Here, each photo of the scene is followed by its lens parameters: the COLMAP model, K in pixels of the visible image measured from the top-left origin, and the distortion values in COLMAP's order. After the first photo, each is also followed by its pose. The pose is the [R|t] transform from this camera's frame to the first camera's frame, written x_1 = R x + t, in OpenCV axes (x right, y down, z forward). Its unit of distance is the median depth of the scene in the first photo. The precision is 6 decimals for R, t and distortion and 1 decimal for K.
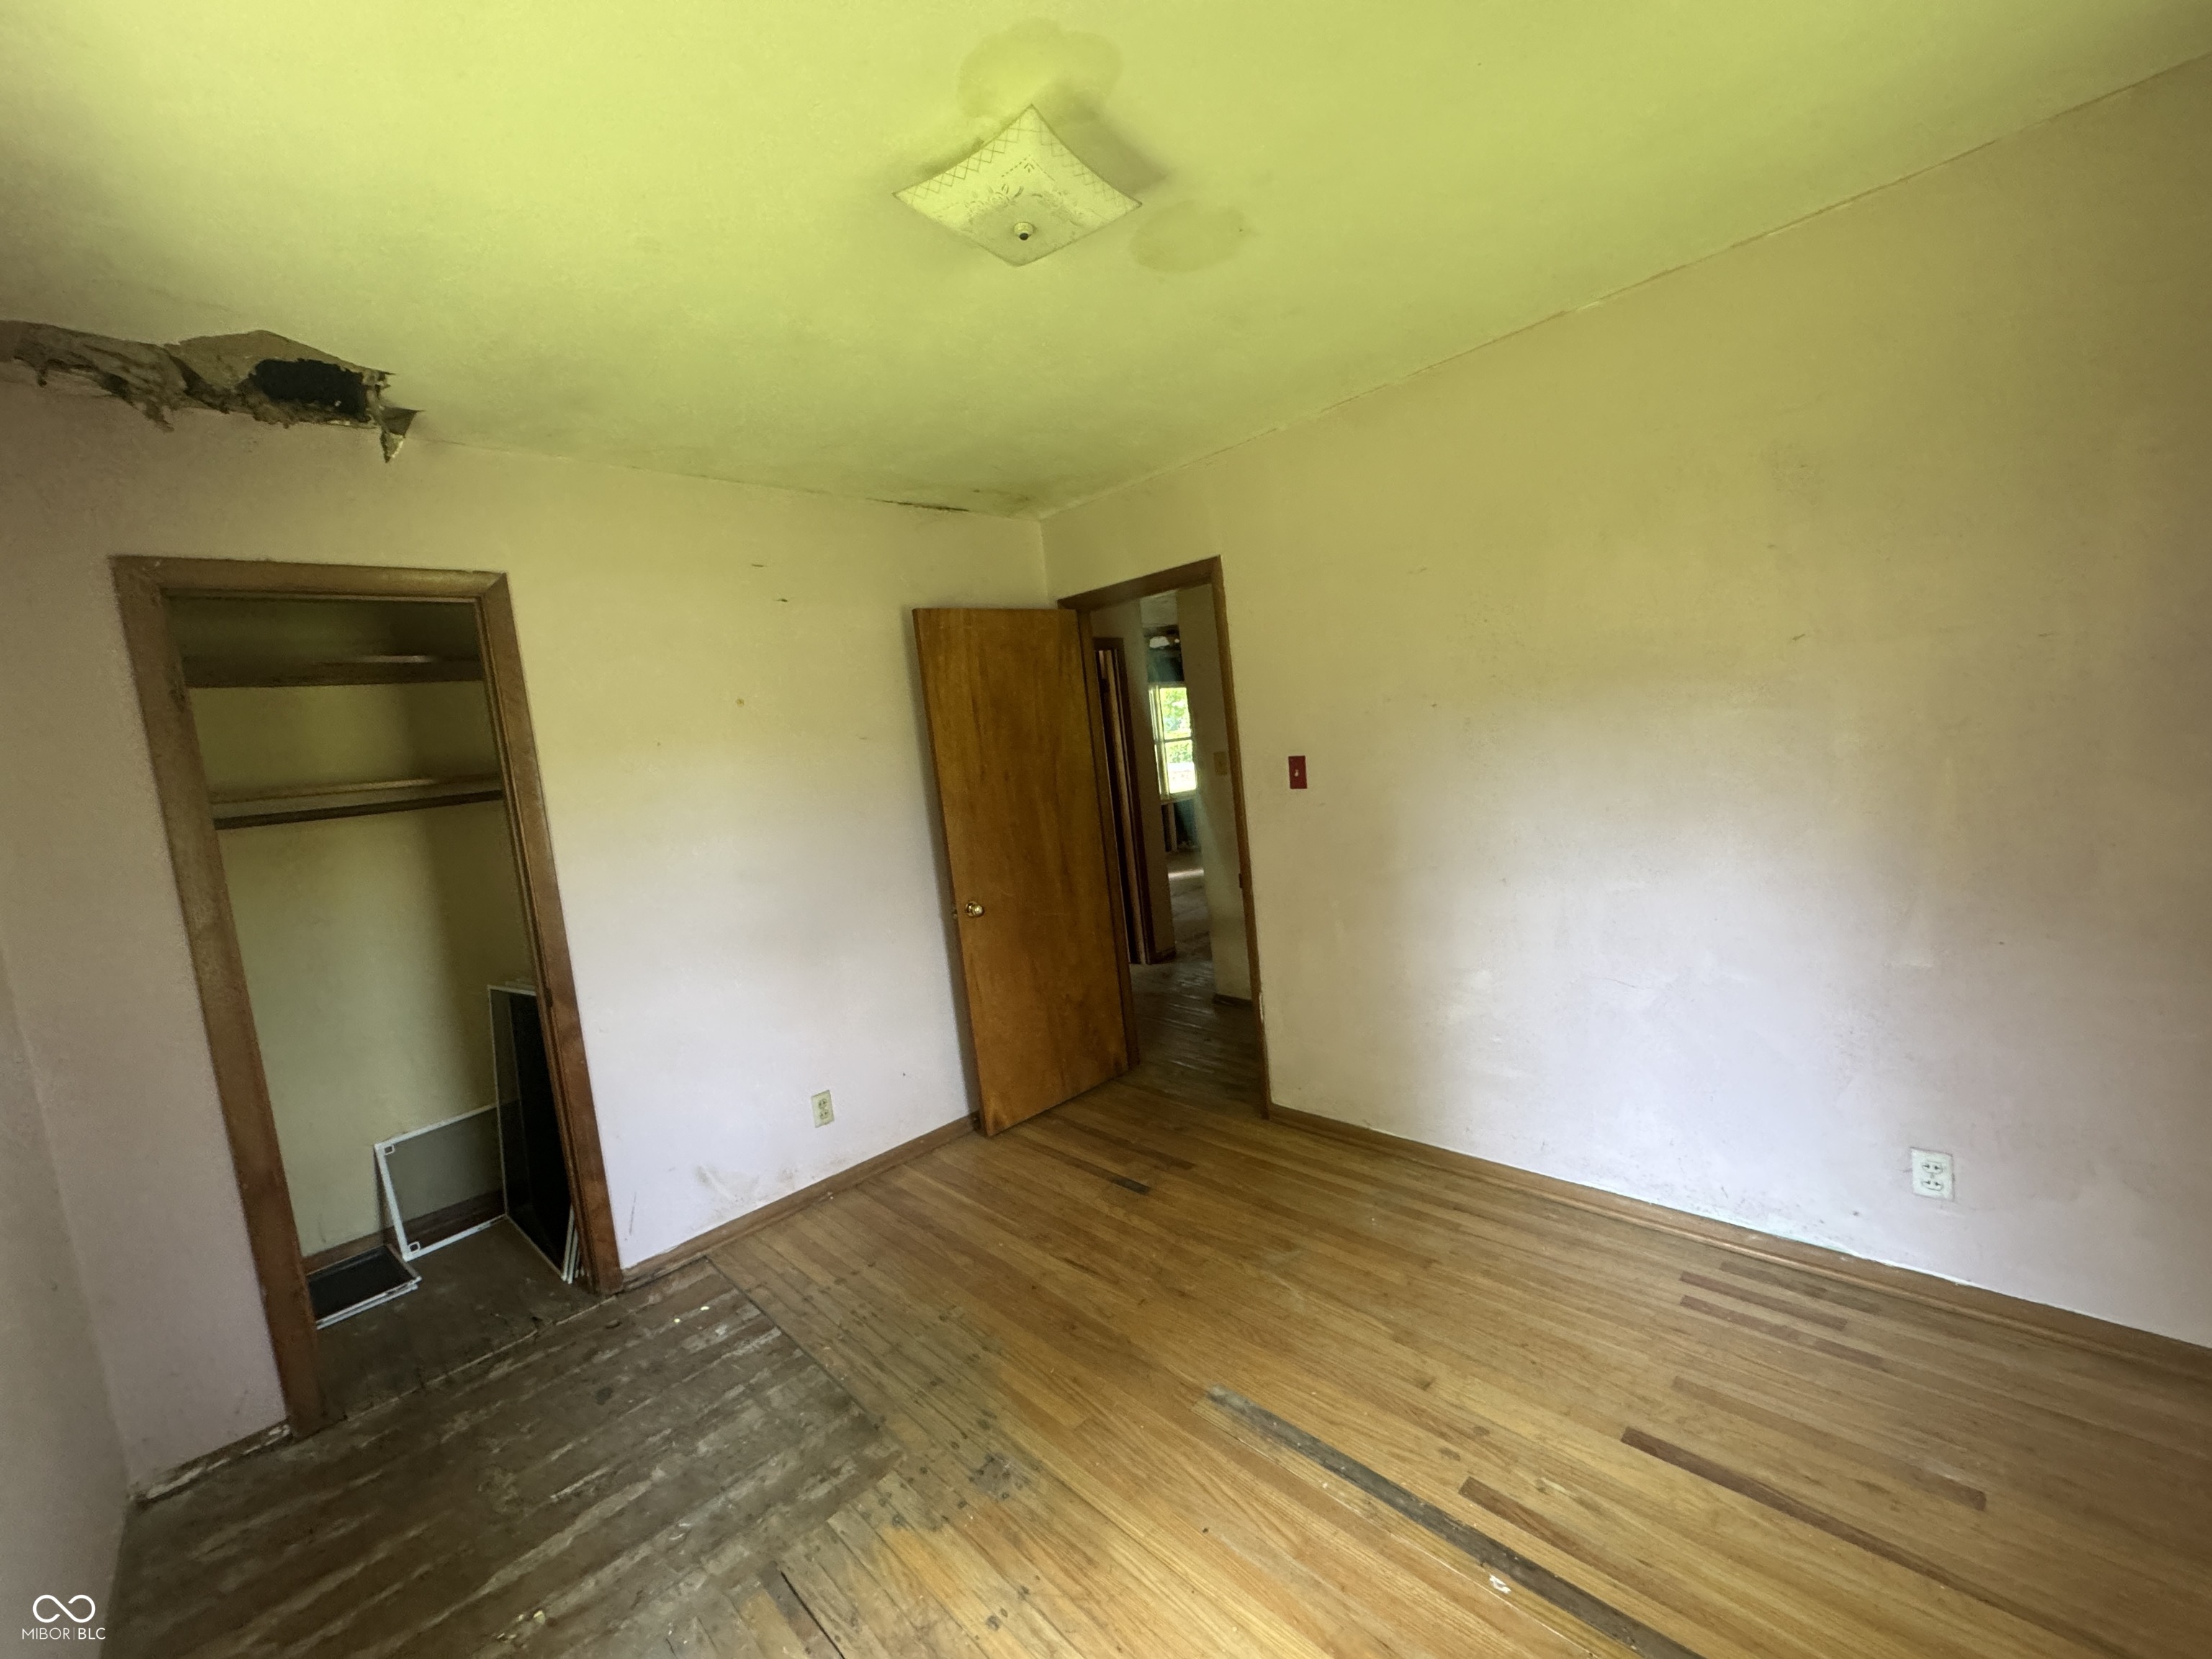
lens RADIAL K [[883.0, 0, 1104.9], [0, 883.0, 820.4], [0, 0, 1]] dist [-0.000603, -0.000242]
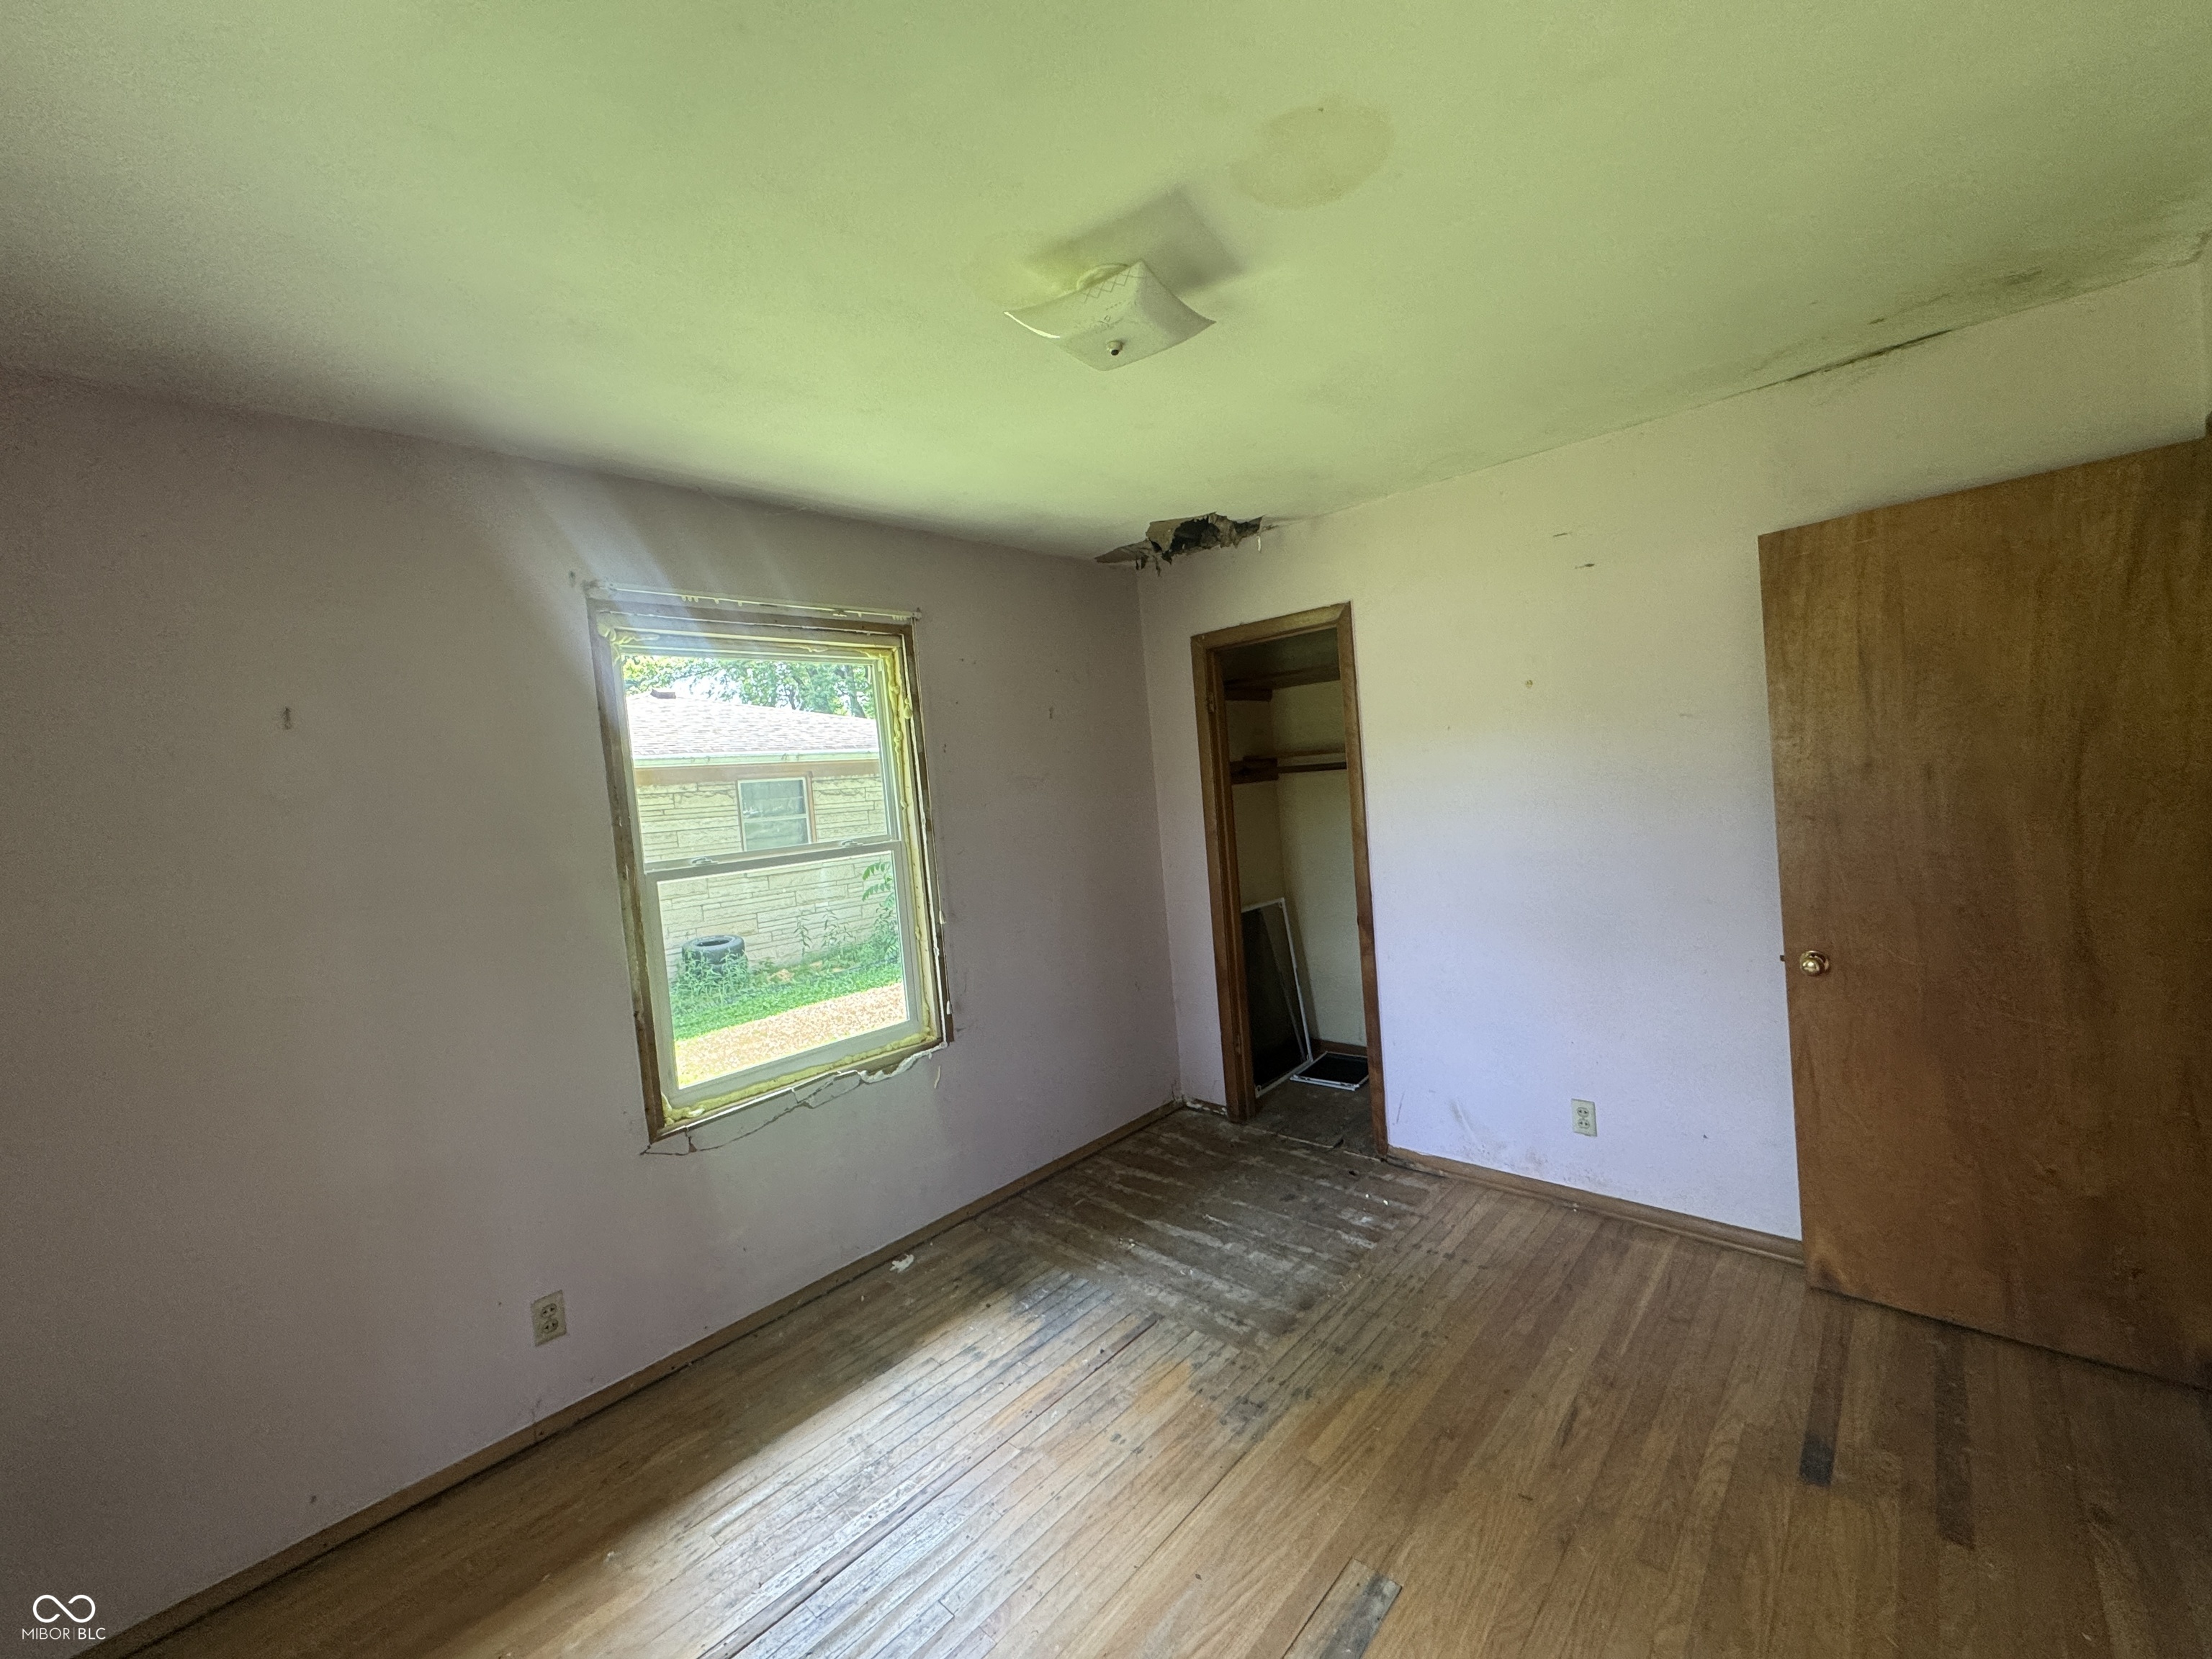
lens RADIAL K [[883.0, 0, 1104.9], [0, 883.0, 820.4], [0, 0, 1]] dist [-0.000603, -0.000242]
pose [[0.053293, 0.143159, -0.988264, 0.767725], [-0.013567, 0.989683, 0.142633, -0.158949], [0.998487, 0.005806, 0.054686, 0.643076]]
